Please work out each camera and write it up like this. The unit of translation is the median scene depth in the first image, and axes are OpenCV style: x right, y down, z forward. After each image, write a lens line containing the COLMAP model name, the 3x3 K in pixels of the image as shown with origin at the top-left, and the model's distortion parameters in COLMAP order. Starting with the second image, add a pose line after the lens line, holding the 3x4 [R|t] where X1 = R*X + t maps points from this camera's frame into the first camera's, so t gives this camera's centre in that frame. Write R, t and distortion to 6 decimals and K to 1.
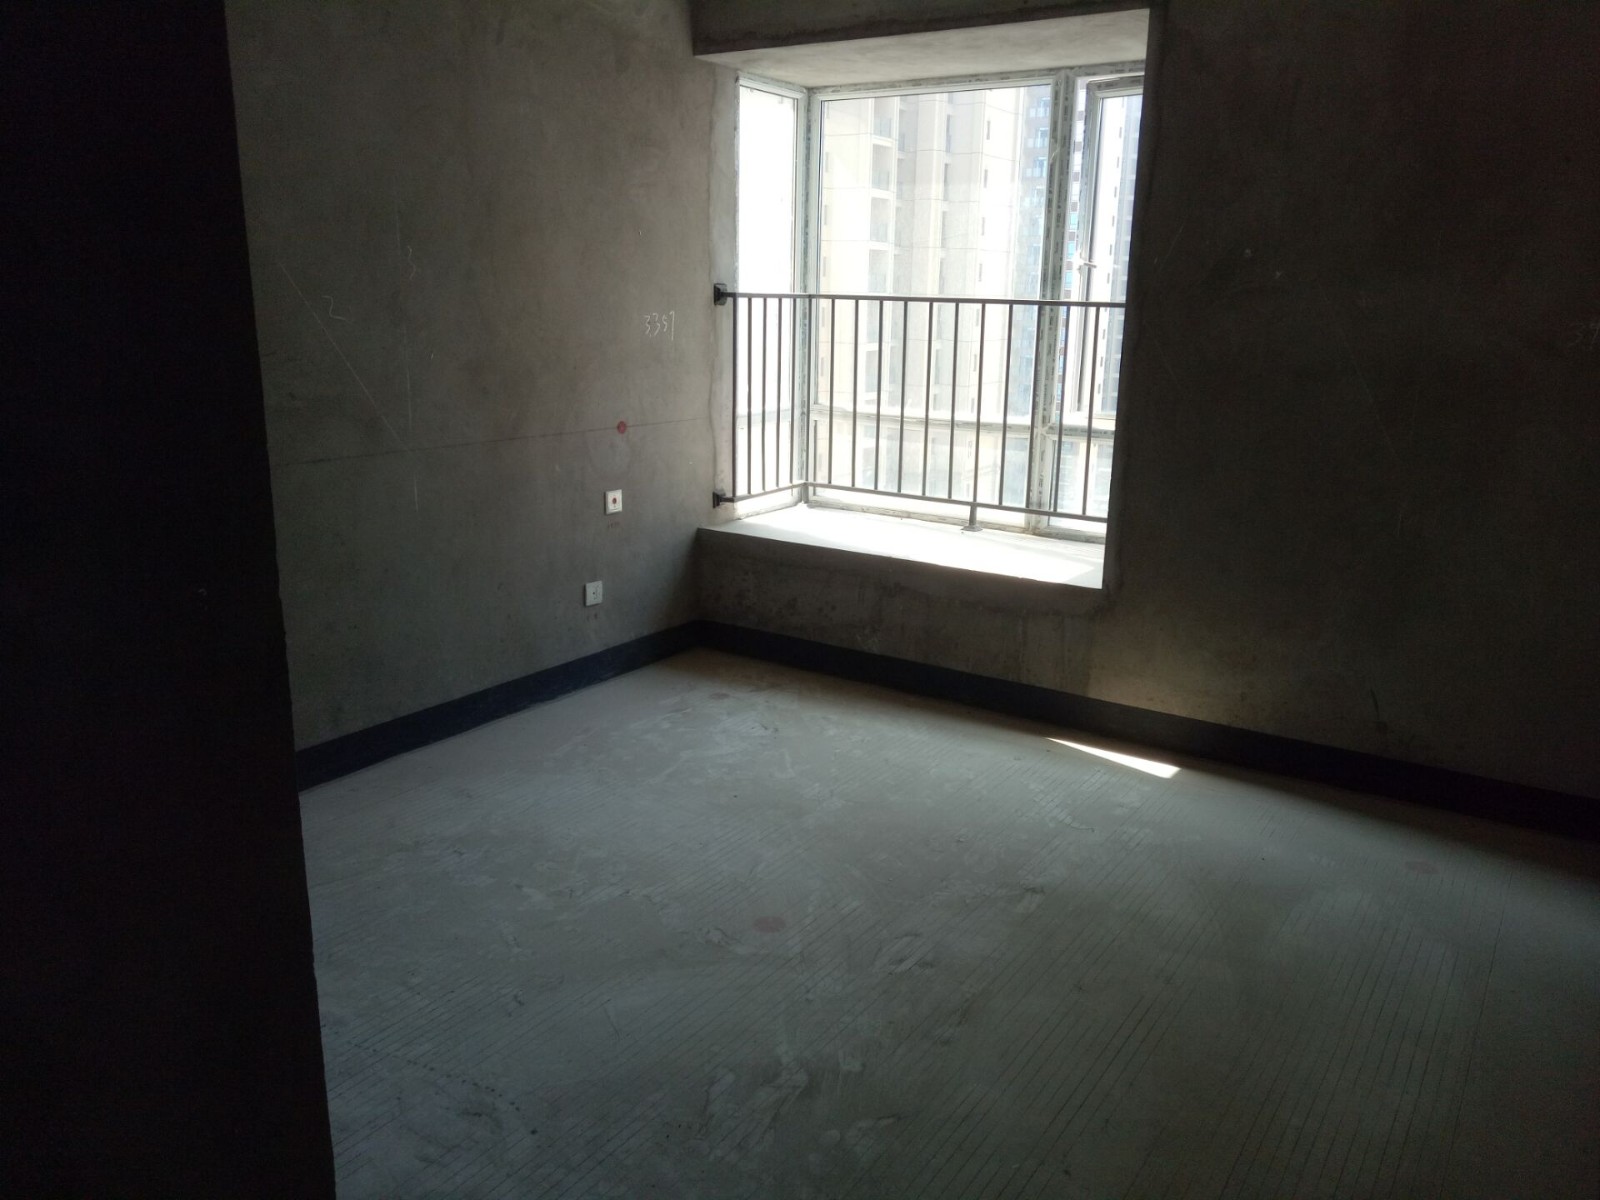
lens RADIAL K [[1209.9, 0, 816.8], [0, 1209.9, 602.1], [0, 0, 1]] dist [0.058928, -0.063178]
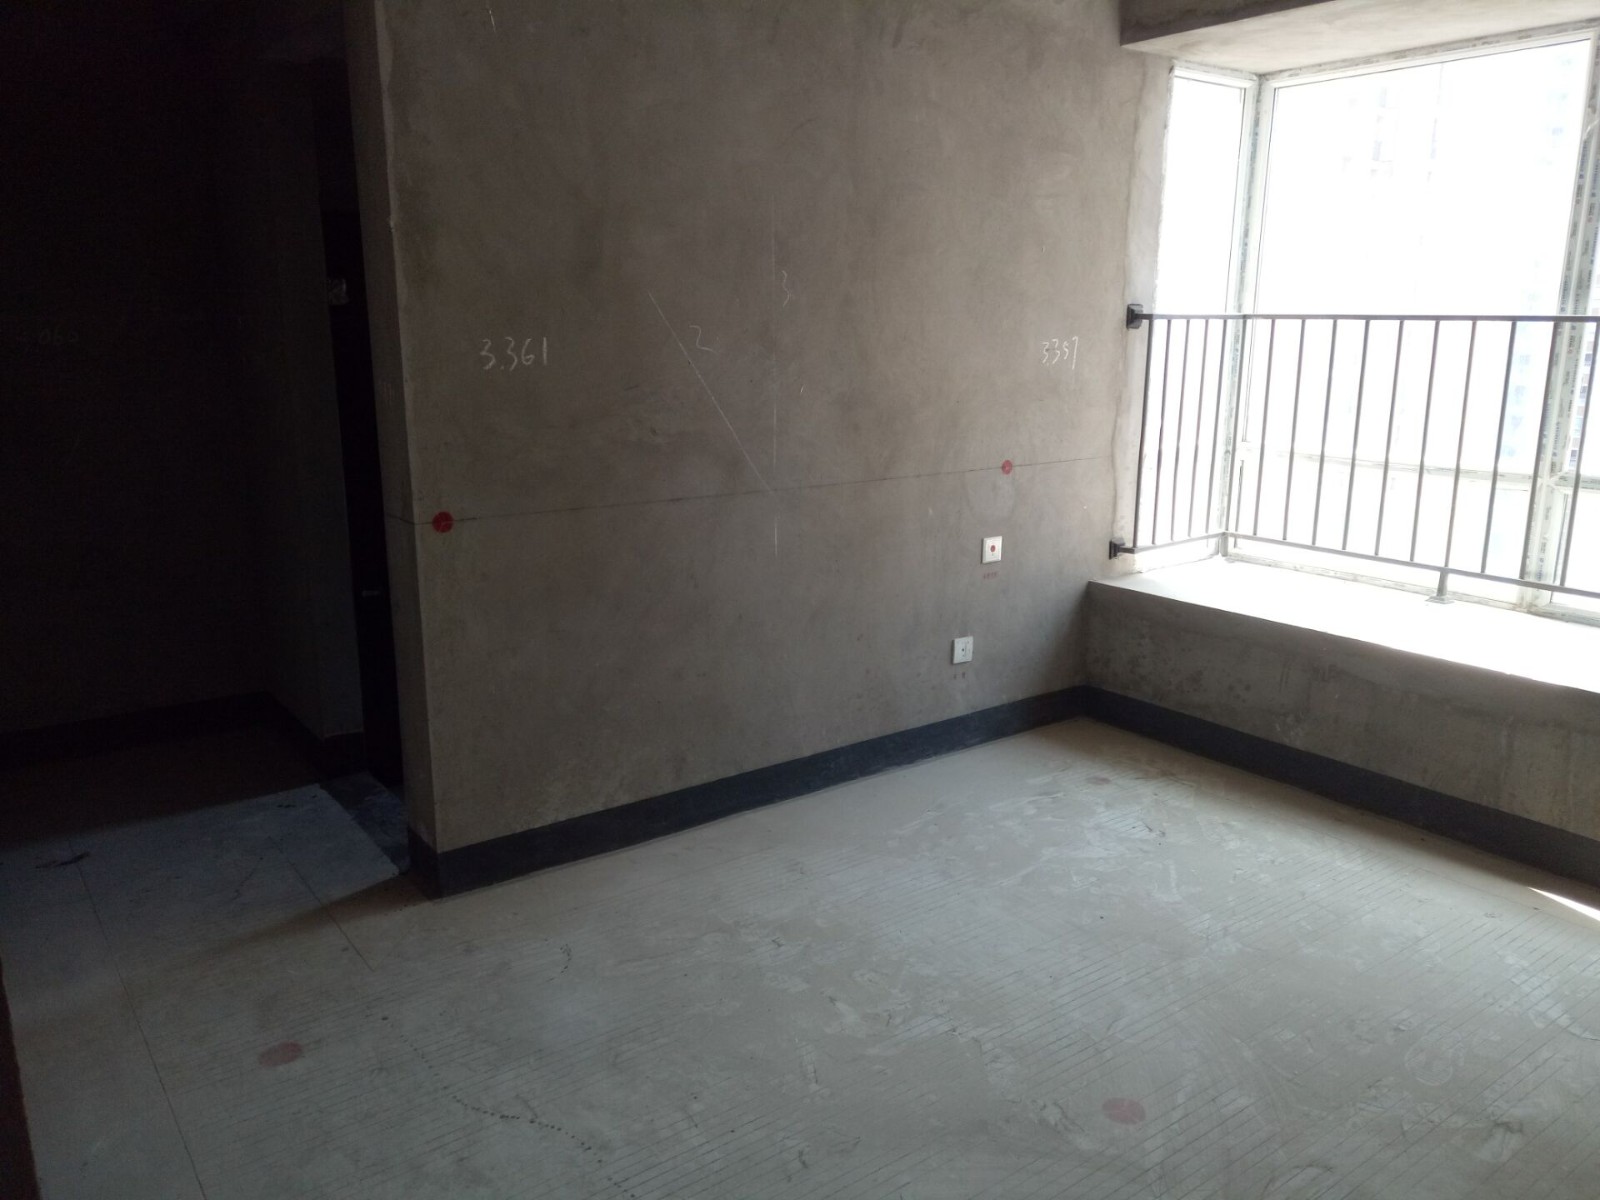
lens RADIAL K [[1209.9, 0, 816.8], [0, 1209.9, 602.1], [0, 0, 1]] dist [0.058928, -0.063178]
pose [[0.941008, 0.061363, -0.332773, 0.010727], [-0.068391, 0.997614, -0.009434, -0.026820], [0.331401, 0.031636, 0.942960, 0.114999]]
